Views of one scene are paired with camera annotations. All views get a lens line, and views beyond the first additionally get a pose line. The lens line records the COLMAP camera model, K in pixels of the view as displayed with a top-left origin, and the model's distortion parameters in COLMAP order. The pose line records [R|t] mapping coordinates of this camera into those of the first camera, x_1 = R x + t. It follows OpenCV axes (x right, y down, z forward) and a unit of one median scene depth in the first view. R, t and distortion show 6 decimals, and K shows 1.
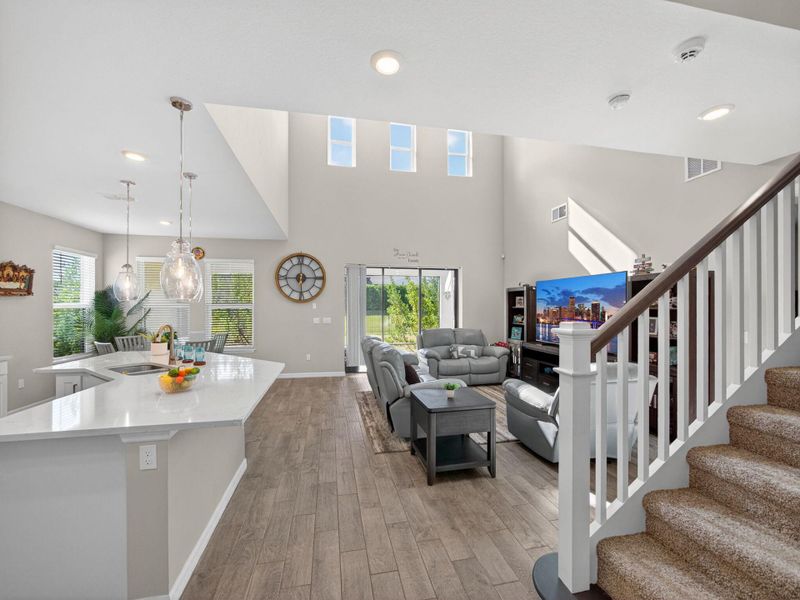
lens RADIAL K [[329.4, 0, 396.4], [0, 329.4, 306.2], [0, 0, 1]] dist [-0.013171, 0.004911]
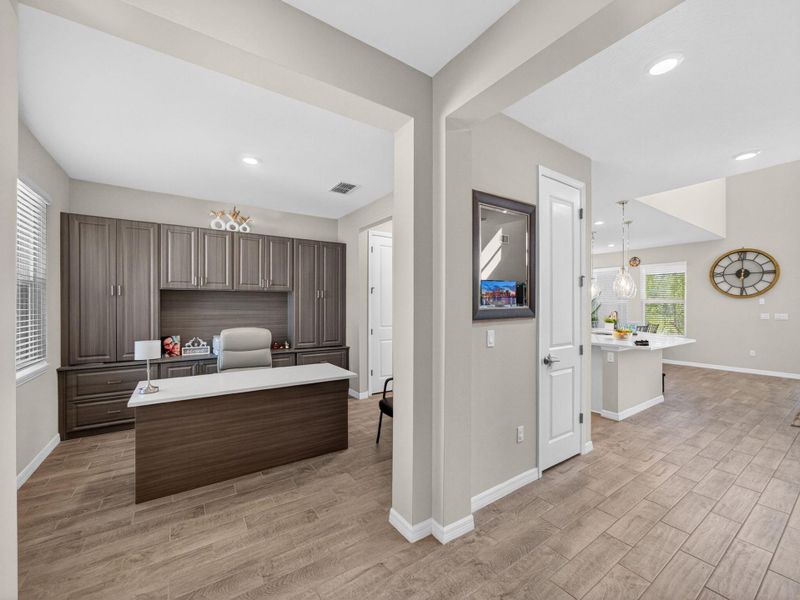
lens RADIAL K [[329.4, 0, 397.7], [0, 329.4, 305.2], [0, 0, 1]] dist [-0.013171, 0.004911]
pose [[0.384226, 0.004696, -0.923227, 0.269276], [-0.002418, 0.999989, 0.004080, 0.011343], [0.923236, 0.000665, 0.384233, -0.423314]]
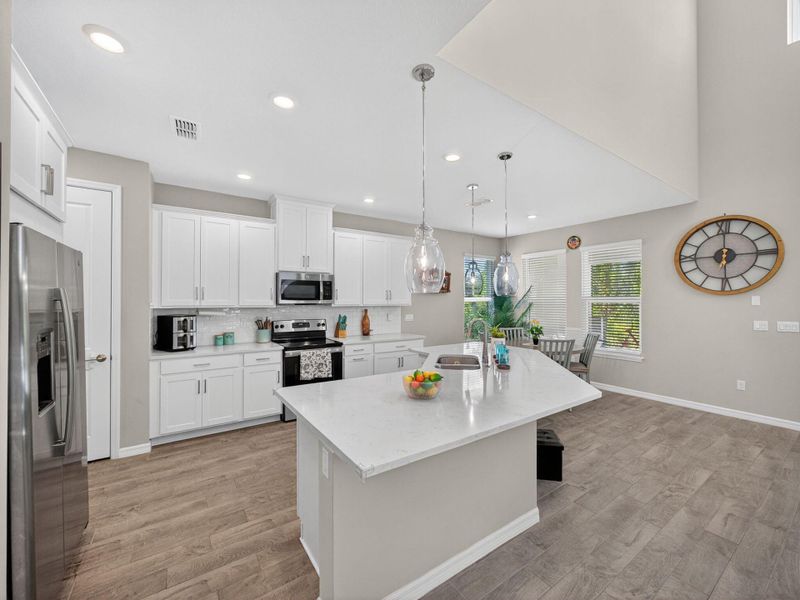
lens RADIAL K [[329.4, 0, 398.2], [0, 329.4, 298.5], [0, 0, 1]] dist [-0.013171, 0.004911]
pose [[0.386573, -0.001612, -0.922257, 0.050468], [-0.002455, 0.999993, -0.002776, -0.001805], [0.922255, 0.003337, 0.386567, 0.223711]]
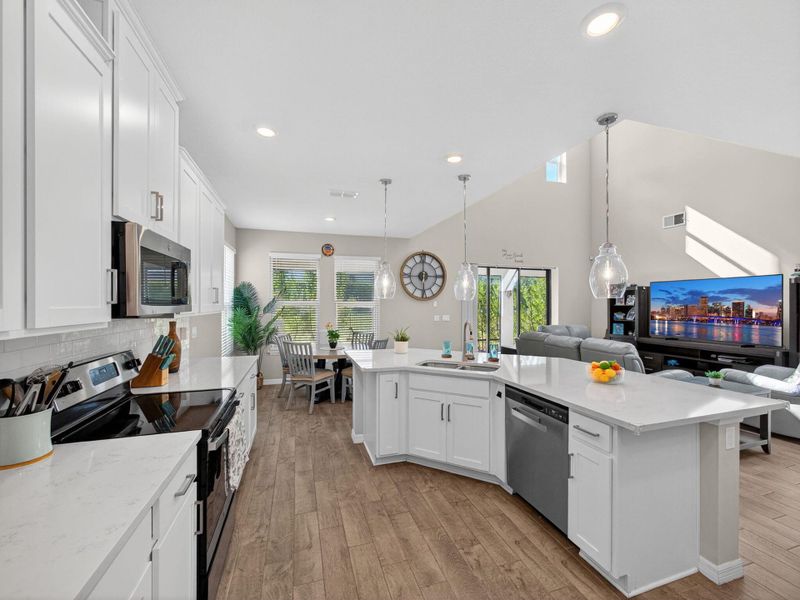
lens RADIAL K [[329.4, 0, 398.1], [0, 329.4, 307.3], [0, 0, 1]] dist [-0.013171, 0.004911]
pose [[0.993691, 0.000519, 0.112151, -0.568324], [-0.001654, 0.999948, 0.010021, 0.000070], [-0.112140, -0.010143, 0.993641, 0.001384]]
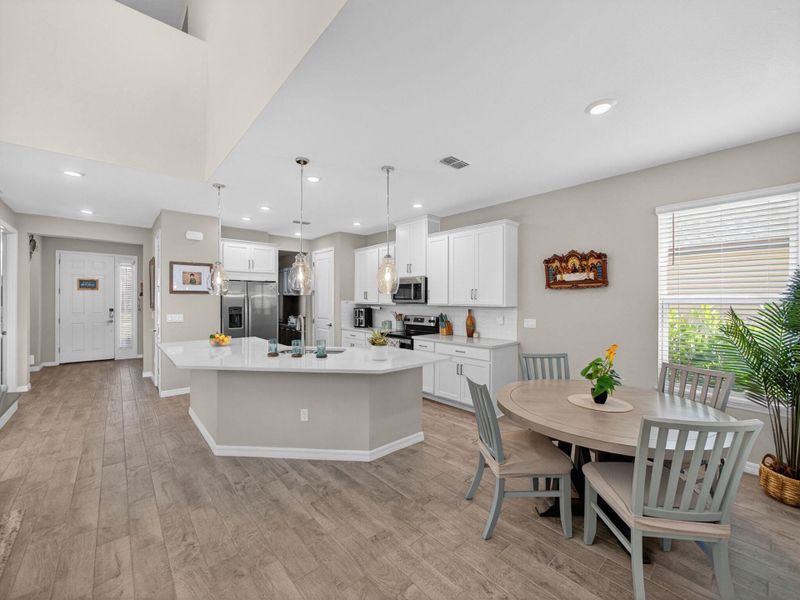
lens RADIAL K [[329.4, 0, 397.3], [0, 329.4, 303.0], [0, 0, 1]] dist [-0.013171, 0.004911]
pose [[-0.873229, 0.001985, -0.487305, -0.240142], [-0.004930, 0.999905, 0.012906, -0.001768], [0.487285, 0.013672, -0.873136, 1.141790]]
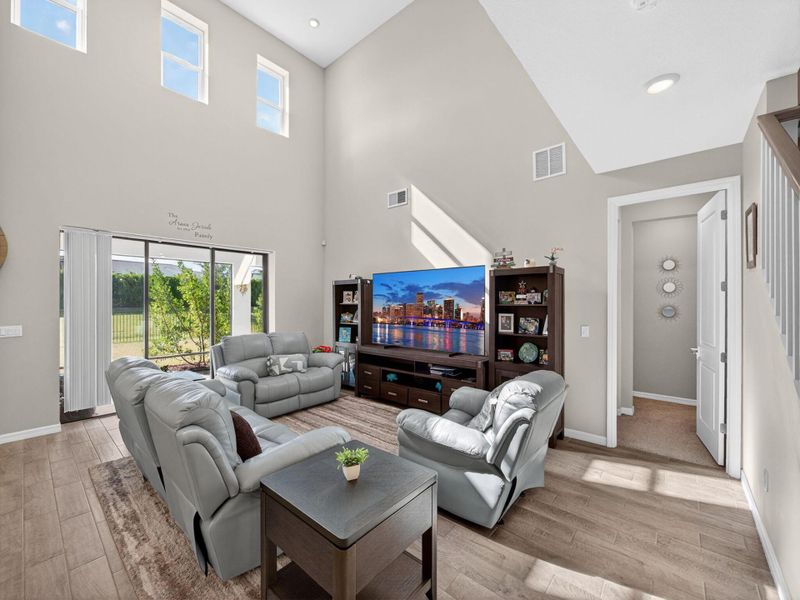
lens RADIAL K [[329.4, 0, 393.3], [0, 329.4, 305.2], [0, 0, 1]] dist [-0.013171, 0.004911]
pose [[0.799596, 0.002571, 0.600533, -0.049827], [-0.005005, 0.999985, 0.002383, 0.003533], [-0.600518, -0.004911, 0.799596, 0.296966]]
